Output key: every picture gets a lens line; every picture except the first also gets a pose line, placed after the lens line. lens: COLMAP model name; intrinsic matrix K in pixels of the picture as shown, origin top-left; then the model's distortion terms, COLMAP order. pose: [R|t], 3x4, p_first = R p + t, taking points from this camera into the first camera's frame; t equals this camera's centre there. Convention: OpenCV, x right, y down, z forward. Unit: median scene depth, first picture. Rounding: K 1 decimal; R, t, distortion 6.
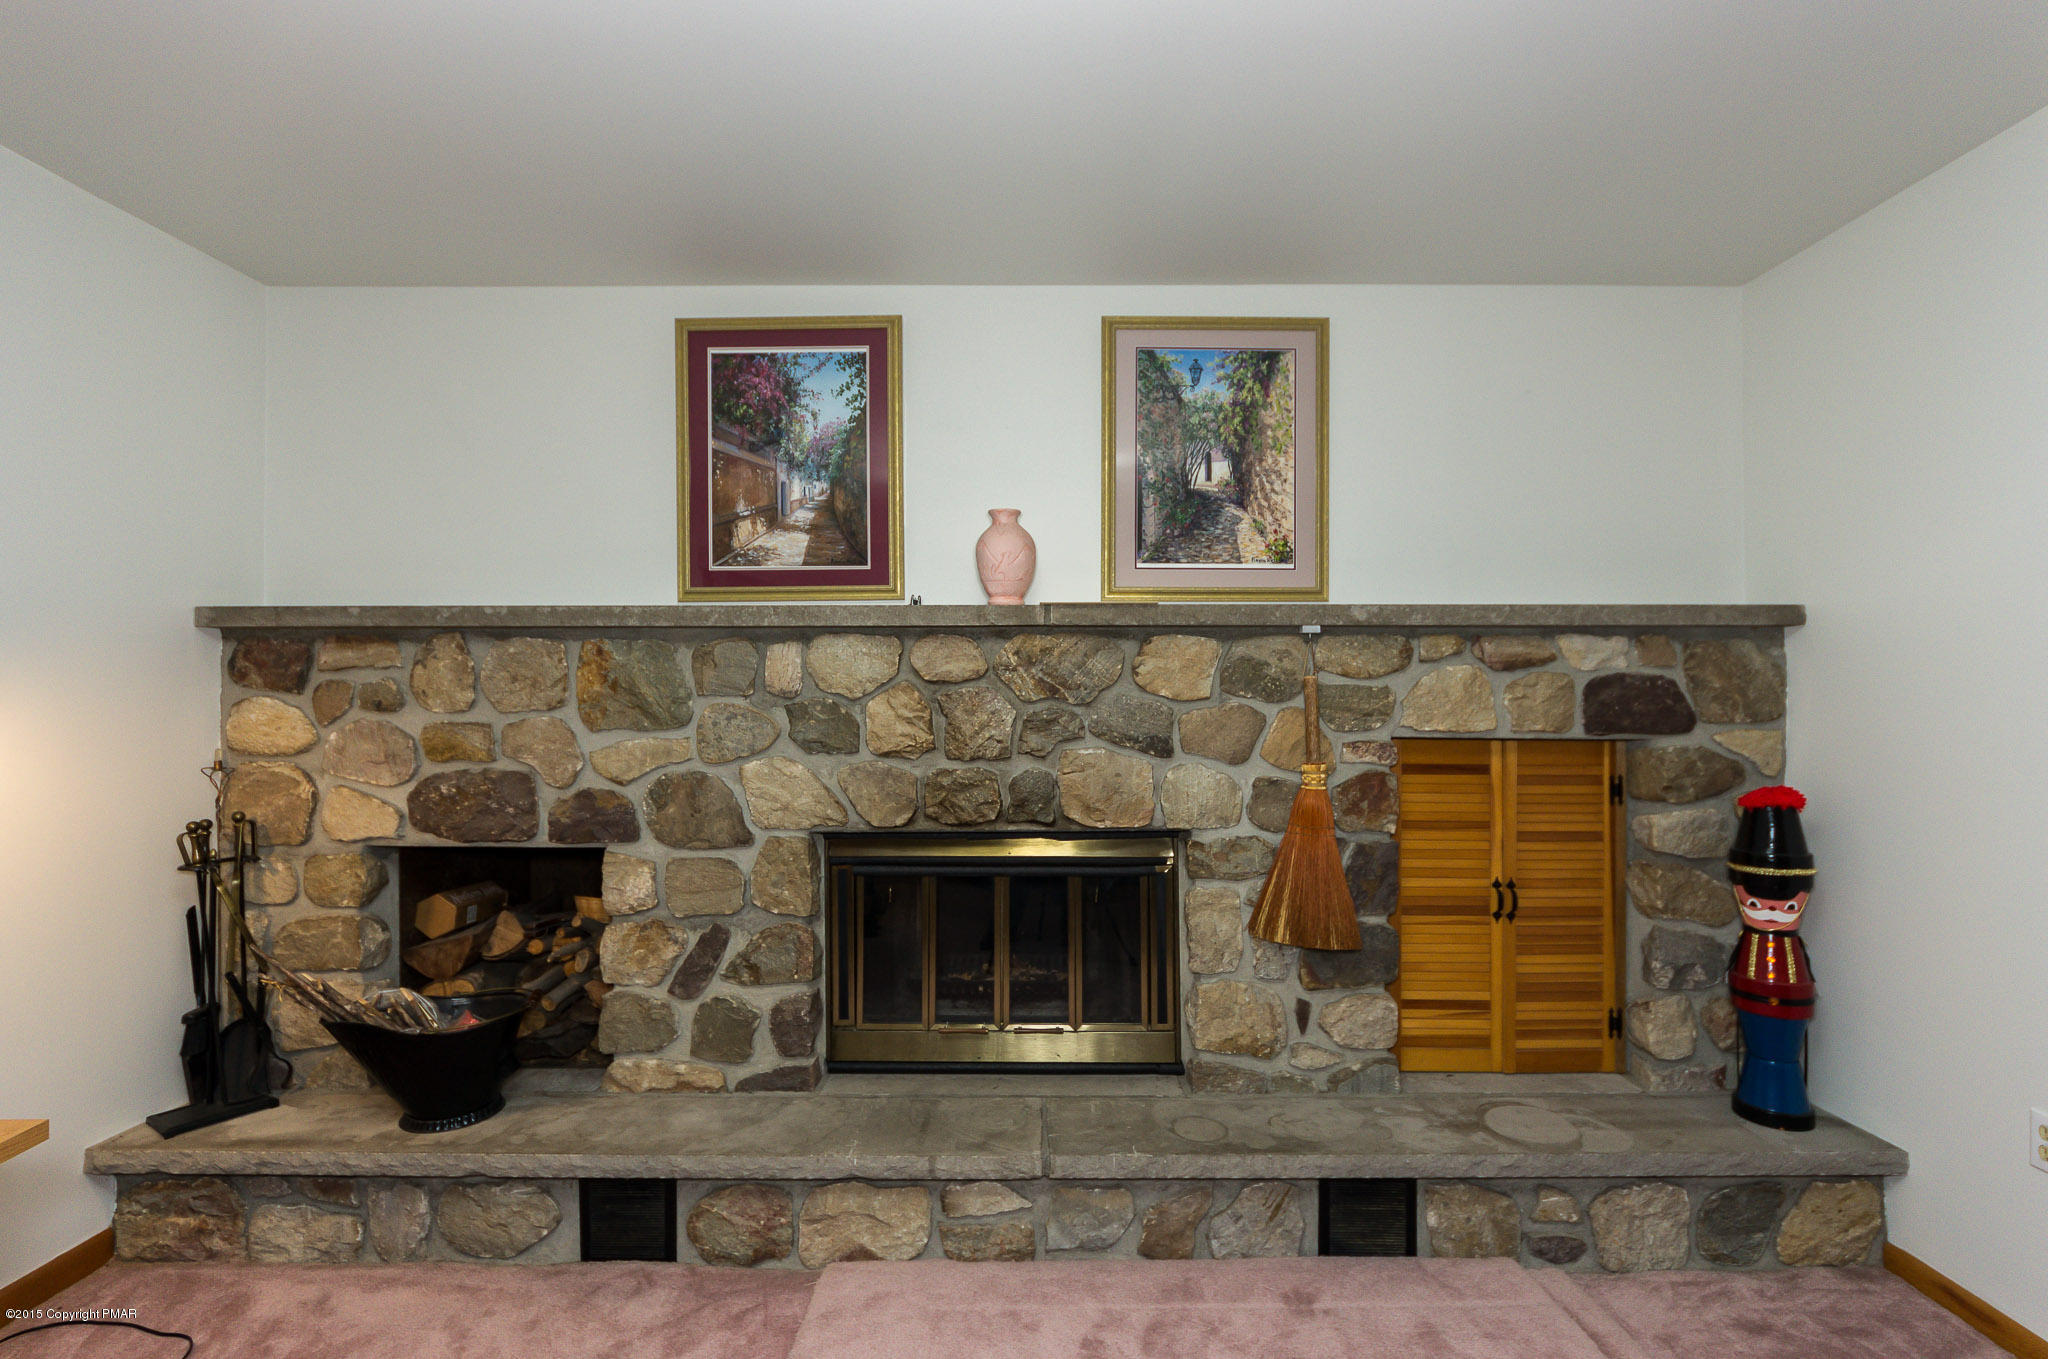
lens RADIAL K [[897.9, 0, 1033.2], [0, 897.9, 690.1], [0, 0, 1]] dist [-0.007947, 0.000753]
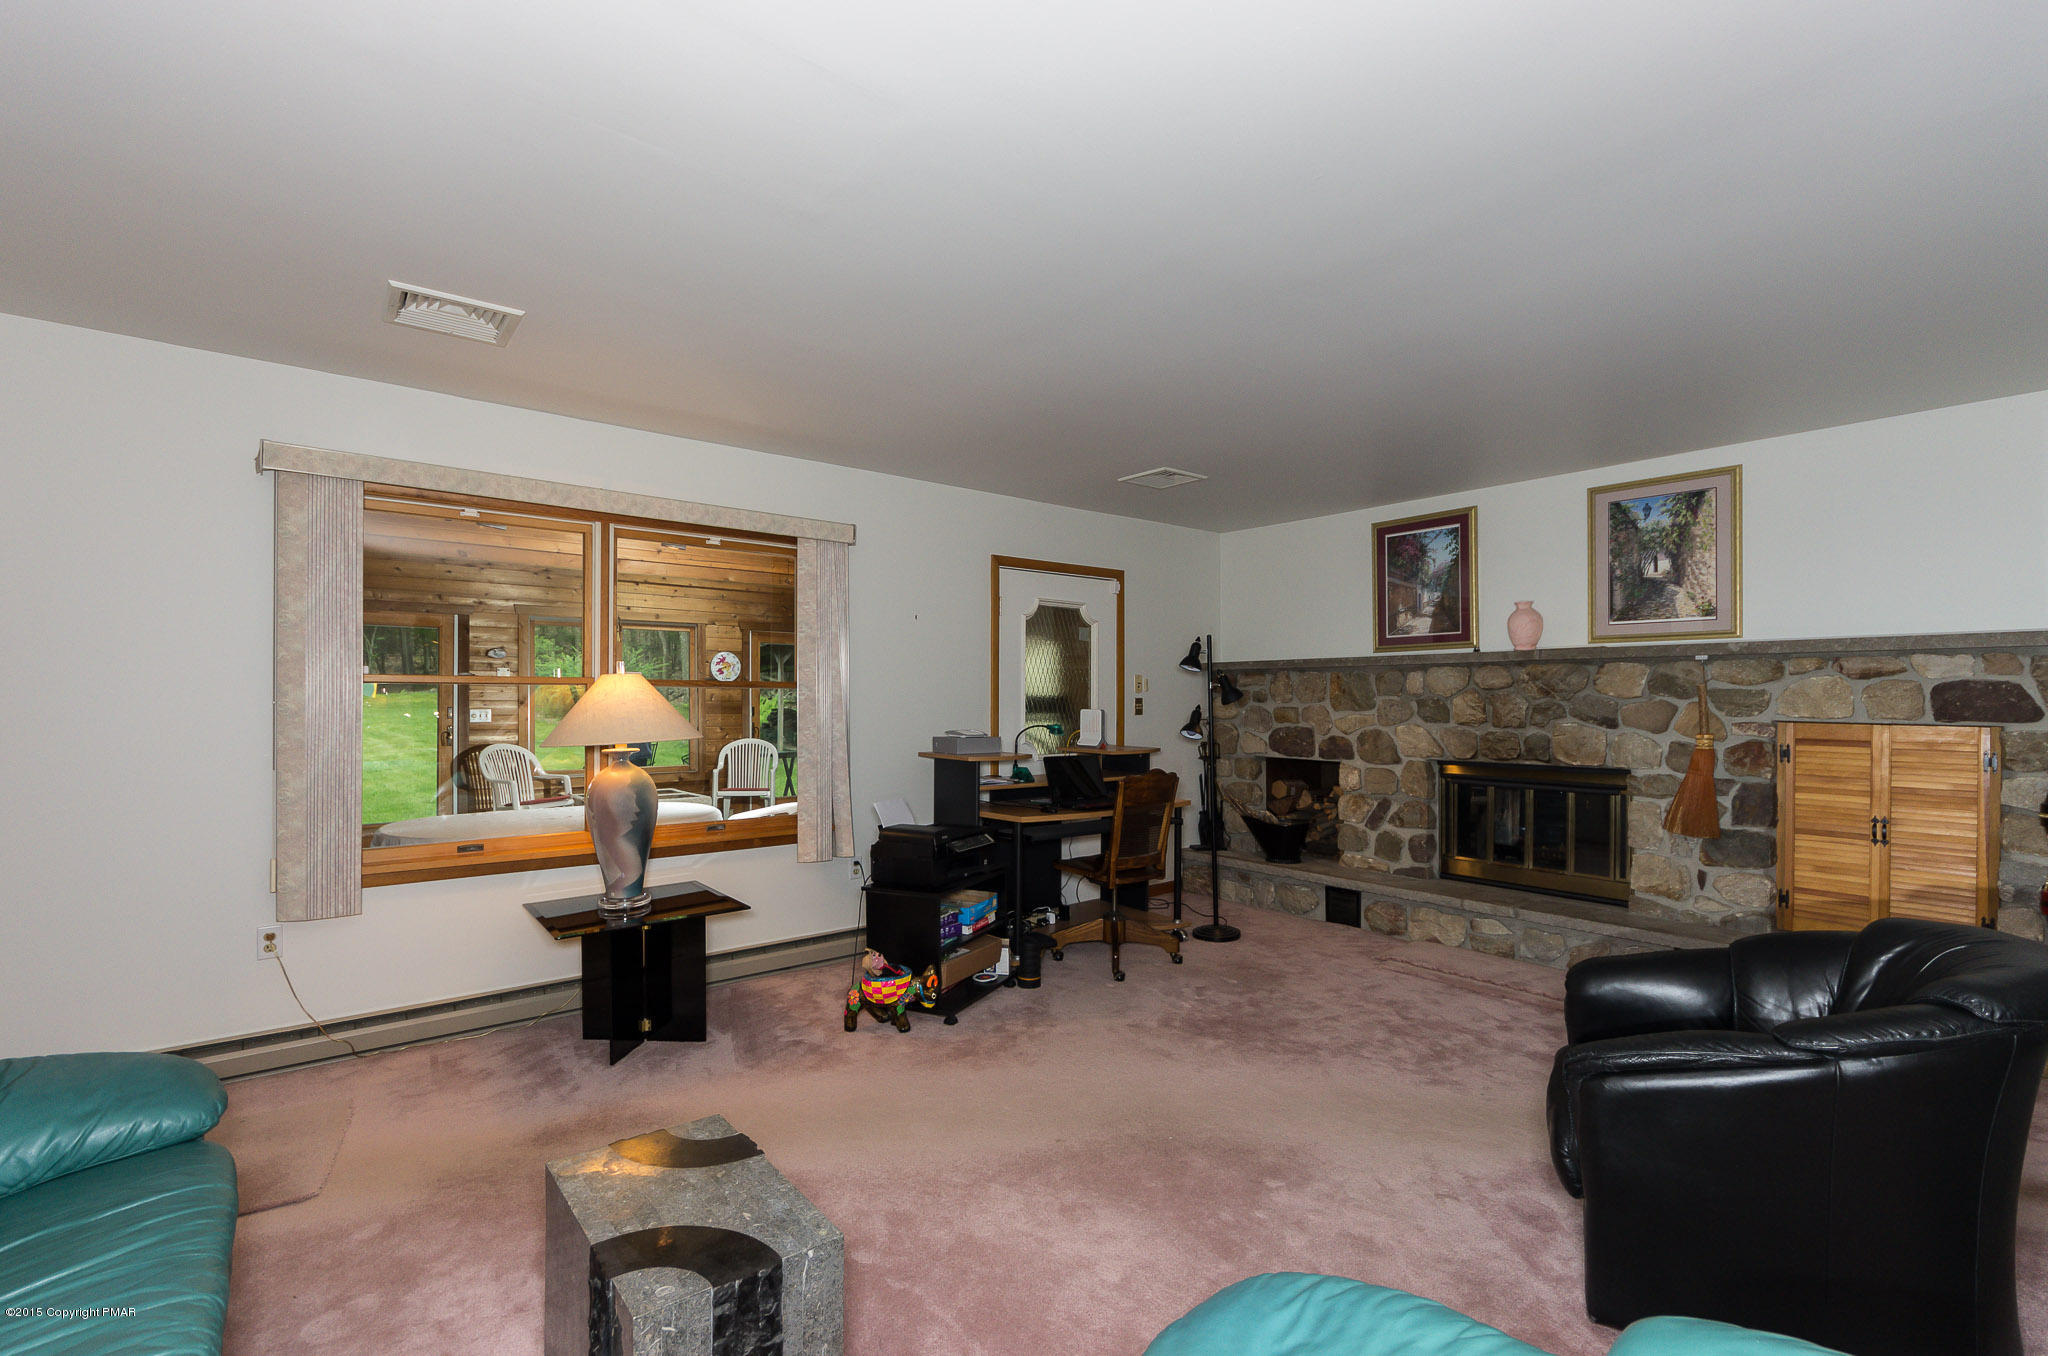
lens RADIAL K [[897.9, 0, 1029.7], [0, 897.9, 693.0], [0, 0, 1]] dist [-0.007947, 0.000753]
pose [[0.635246, -0.003525, -0.772302, 0.805748], [0.001612, 0.999993, -0.003238, 0.005352], [0.772308, 0.000812, 0.635248, -1.097610]]
